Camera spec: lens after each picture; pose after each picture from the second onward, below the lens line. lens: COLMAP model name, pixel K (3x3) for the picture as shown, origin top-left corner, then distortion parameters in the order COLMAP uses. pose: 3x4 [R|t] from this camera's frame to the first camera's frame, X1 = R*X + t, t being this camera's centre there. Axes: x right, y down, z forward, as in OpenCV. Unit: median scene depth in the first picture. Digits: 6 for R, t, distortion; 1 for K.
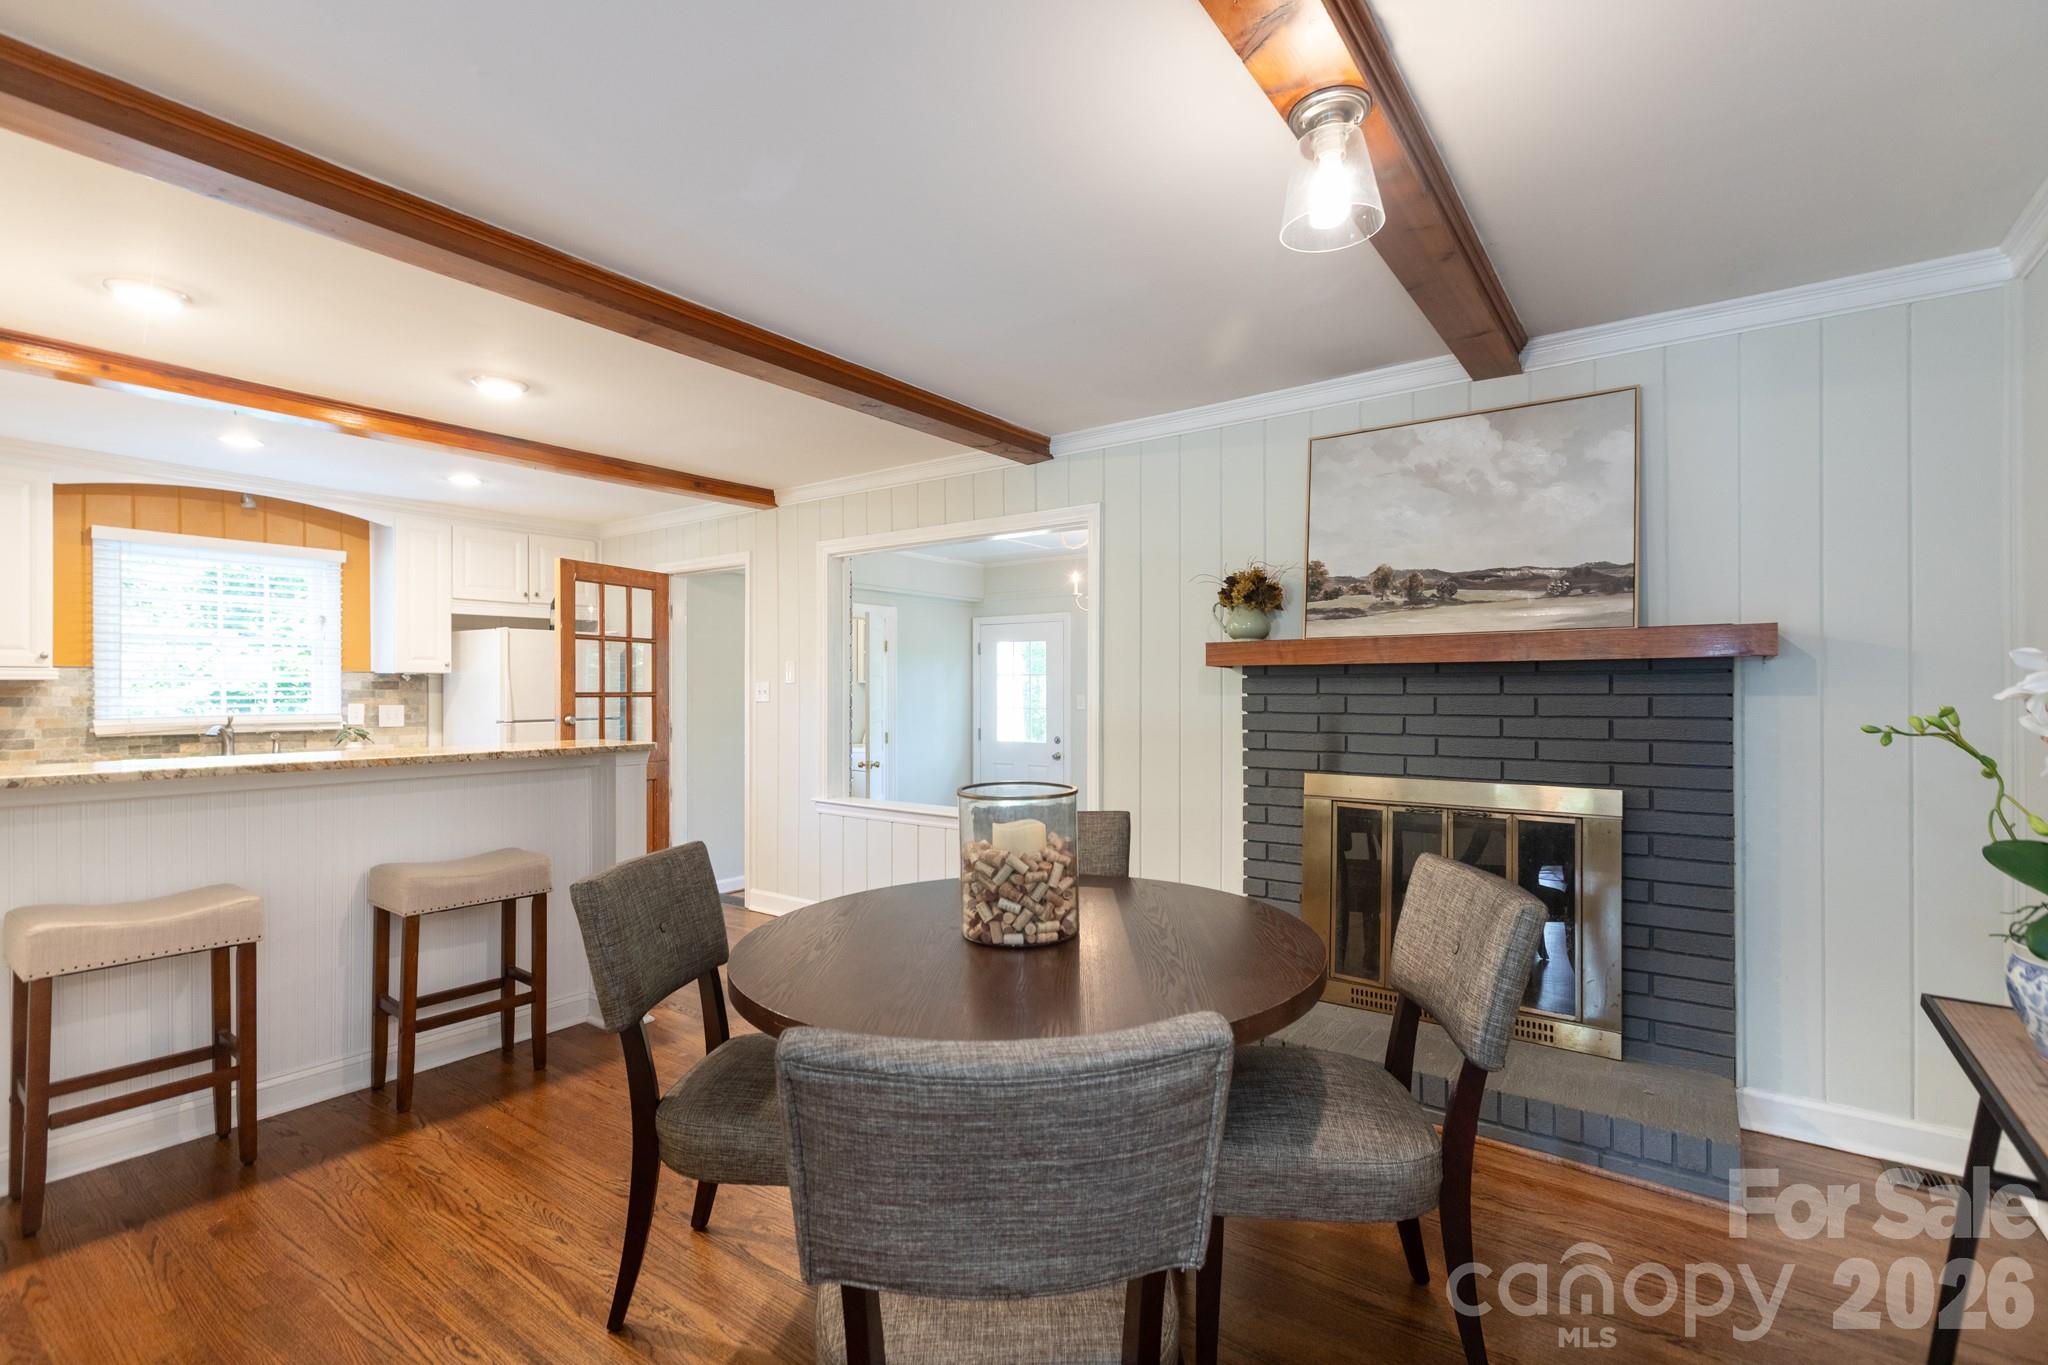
lens RADIAL K [[941.0, 0, 1015.3], [0, 941.0, 672.6], [0, 0, 1]] dist [0.002850, -0.002134]
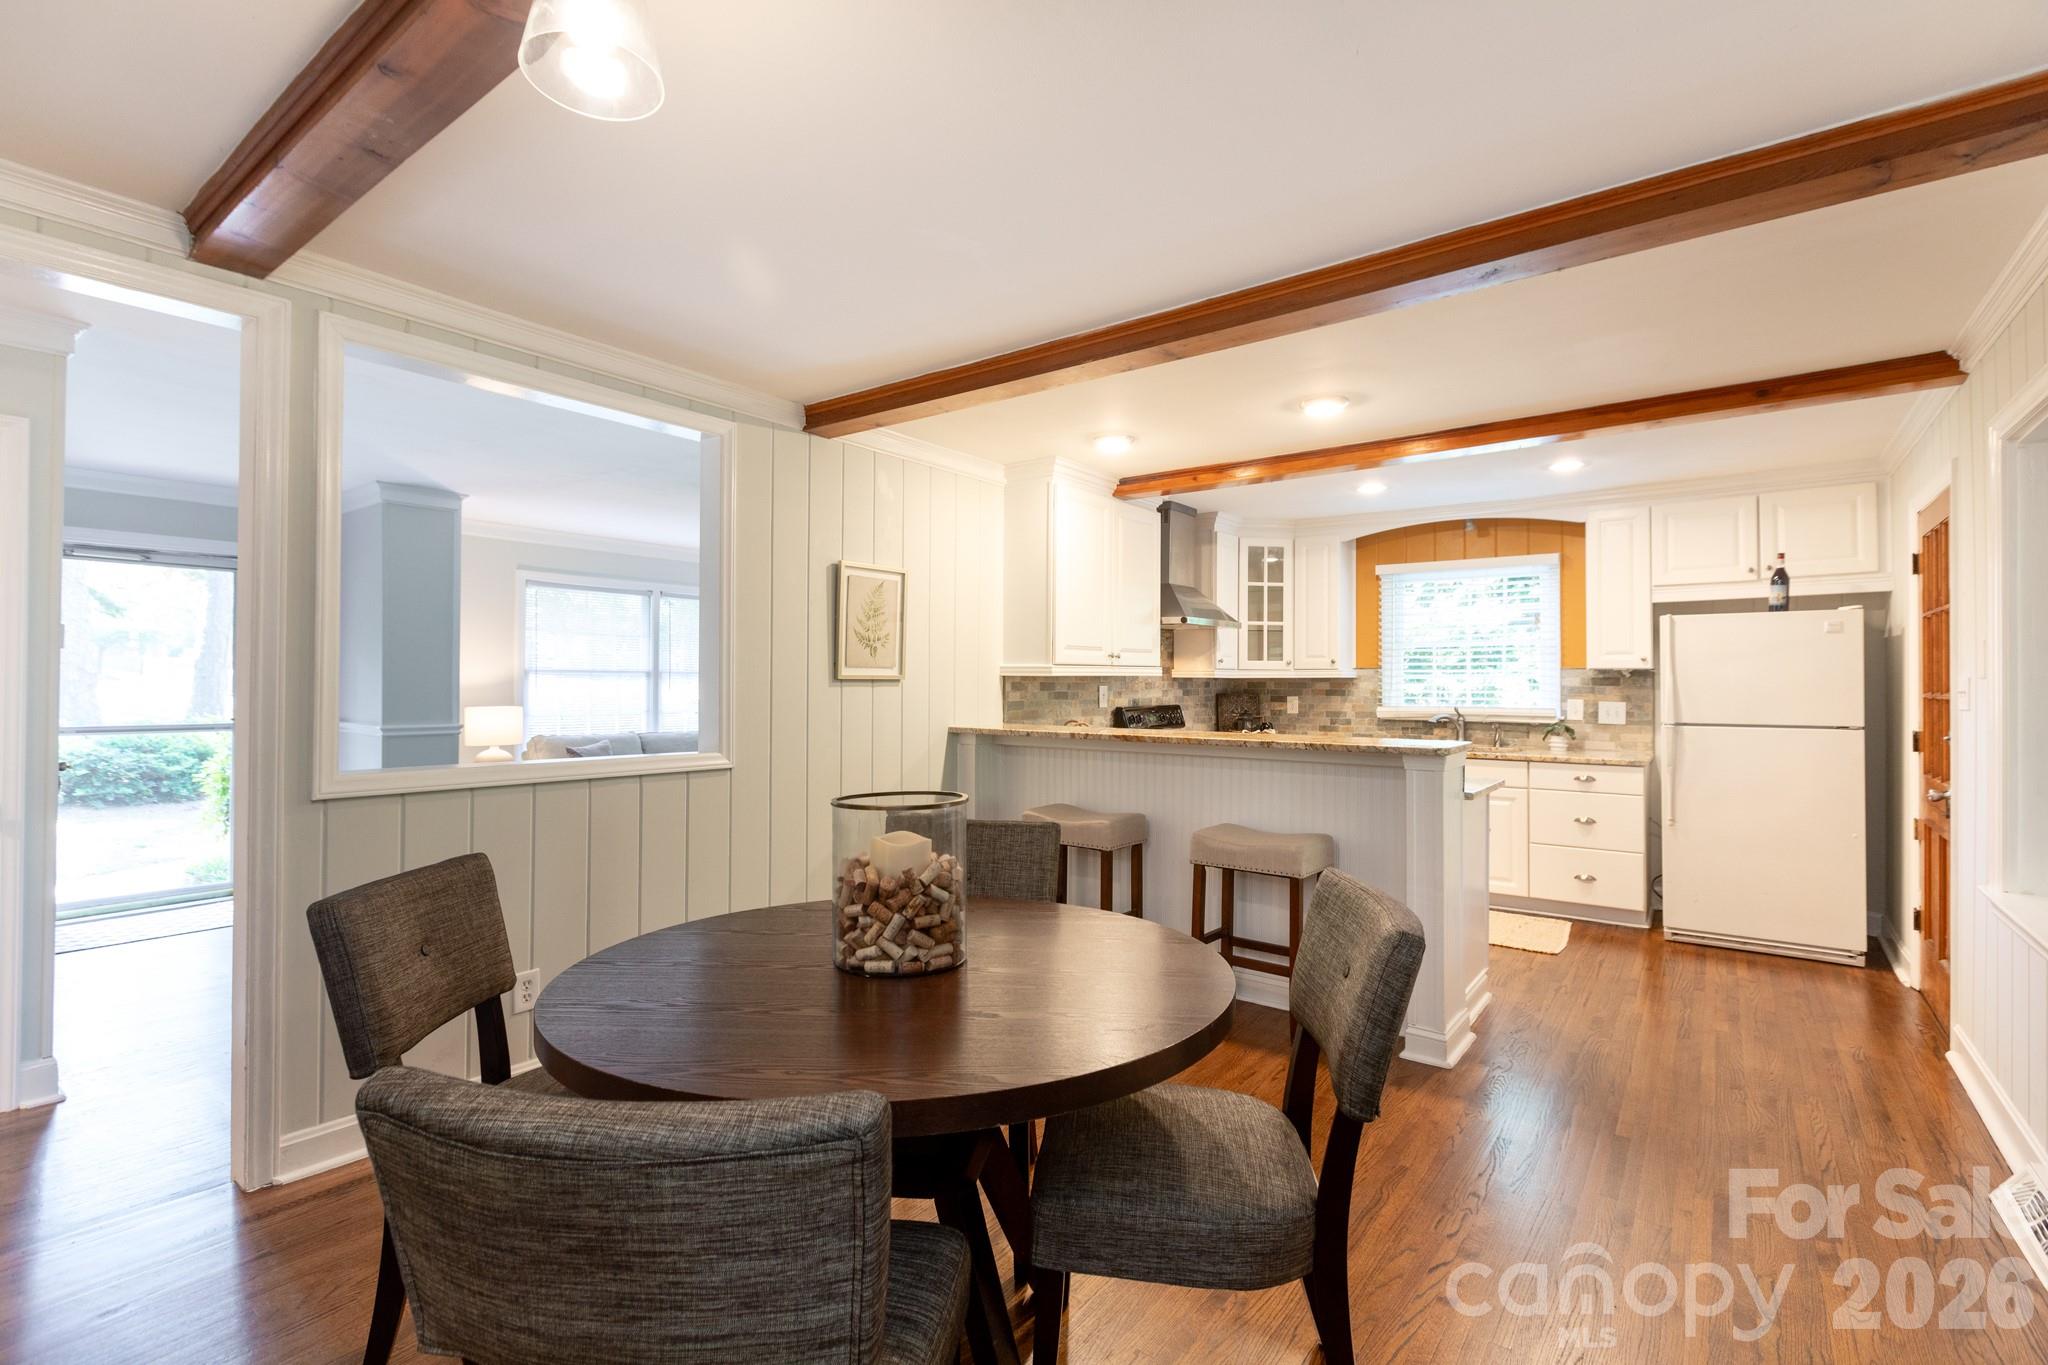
lens RADIAL K [[941.0, 0, 996.6], [0, 941.0, 677.2], [0, 0, 1]] dist [0.002850, -0.002134]
pose [[-0.033643, -0.003767, -0.999427, 0.571548], [0.013576, 0.999899, -0.004226, 0.007859], [0.999342, -0.013710, -0.033588, 0.690327]]
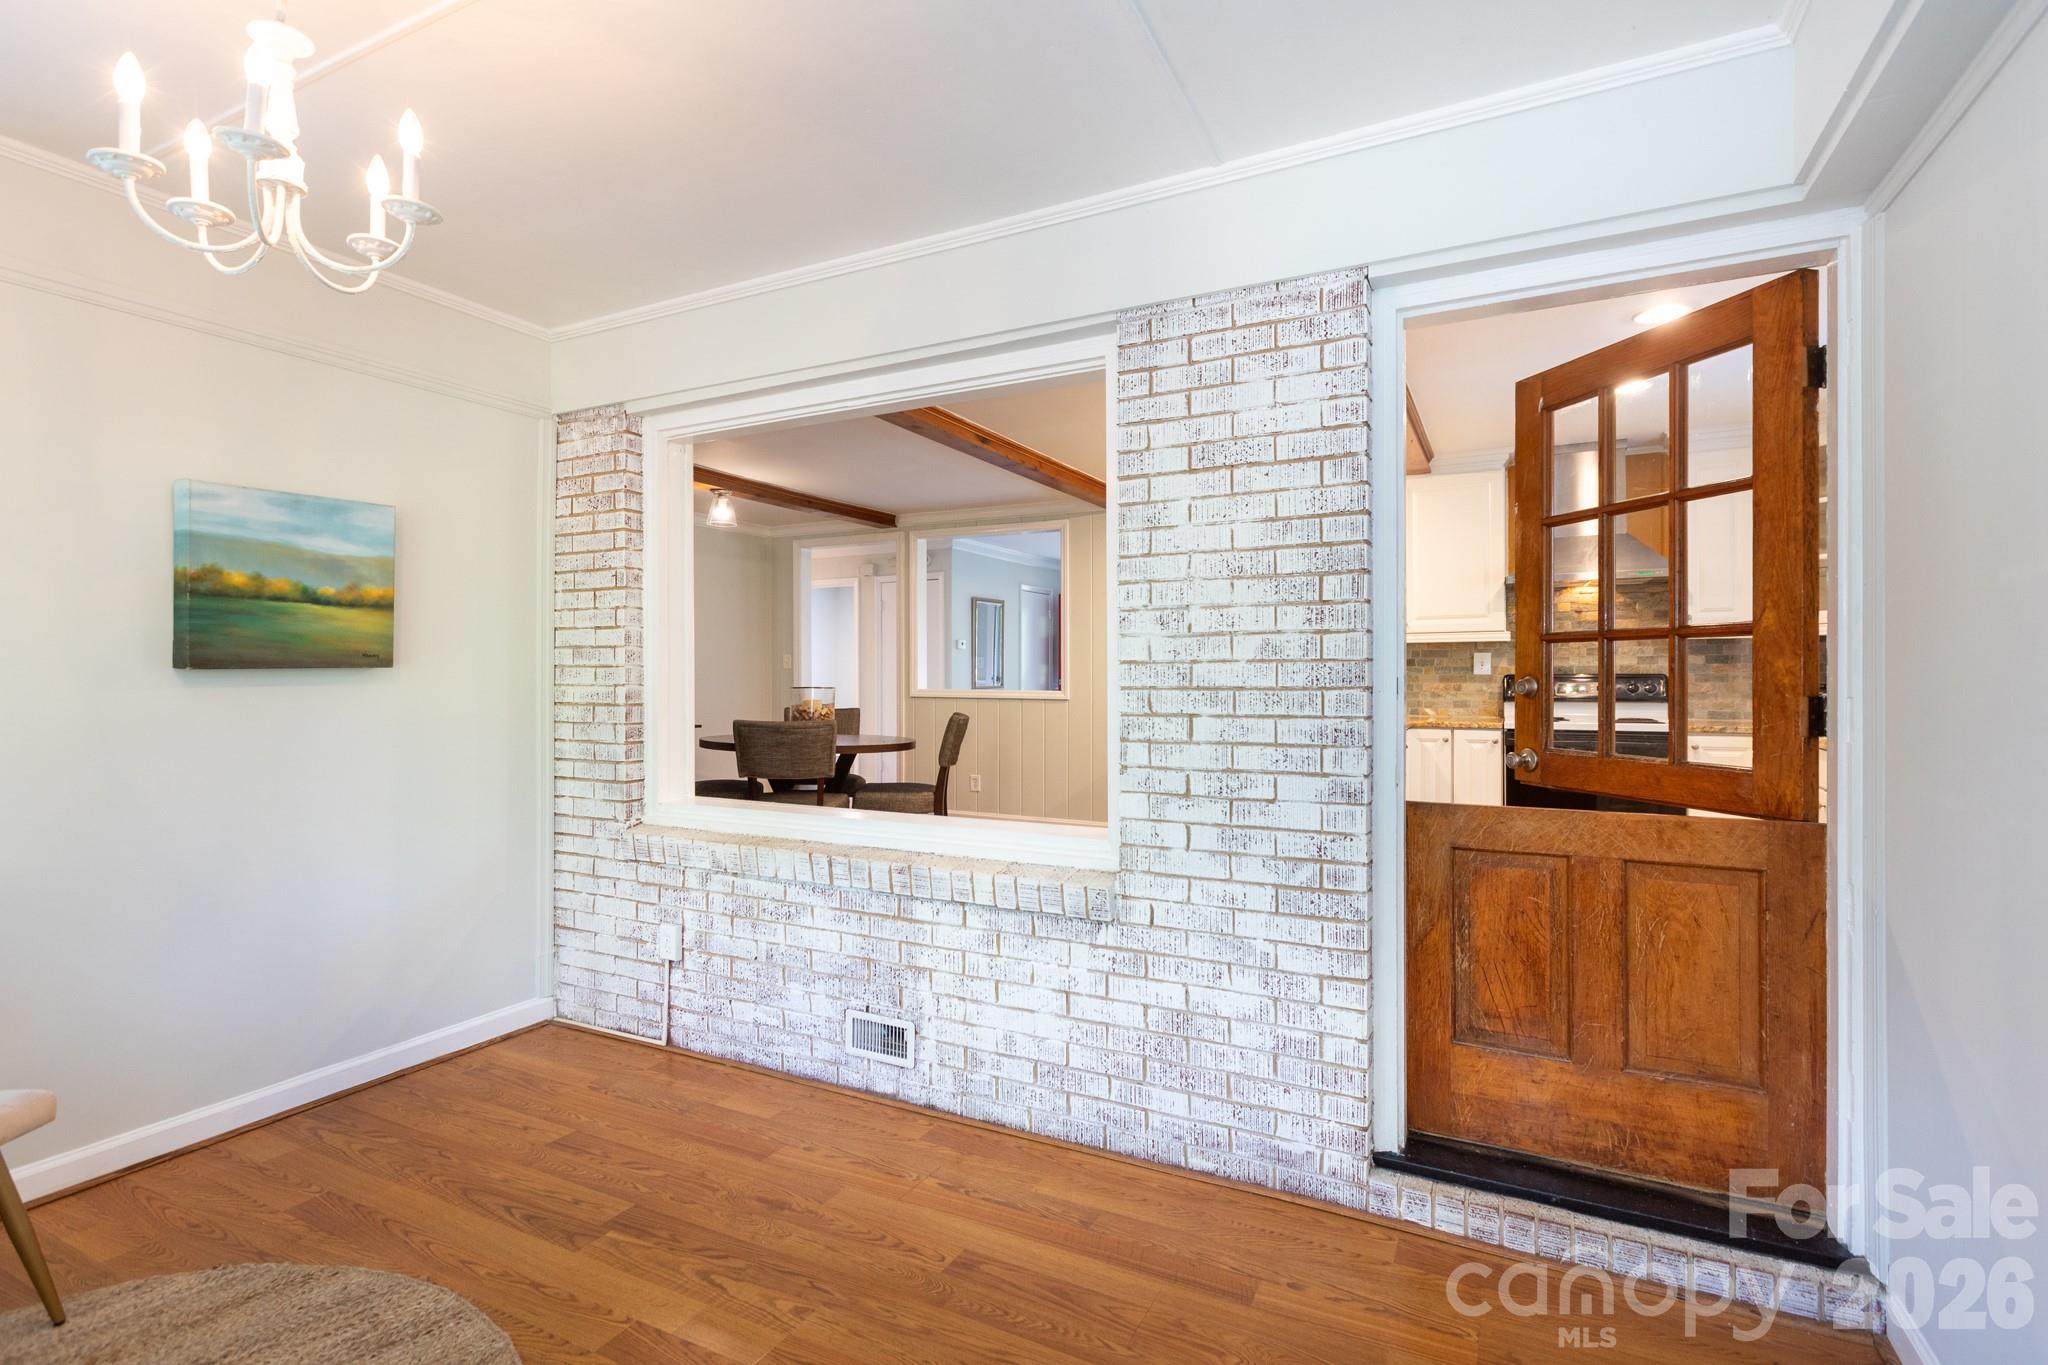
lens RADIAL K [[941.0, 0, 1019.6], [0, 941.0, 671.8], [0, 0, 1]] dist [0.002850, -0.002134]
pose [[-0.991910, 0.001004, -0.126936, -0.098997], [0.003679, 0.999776, -0.020835, 0.084450], [0.126887, -0.021133, -0.991692, 2.366635]]
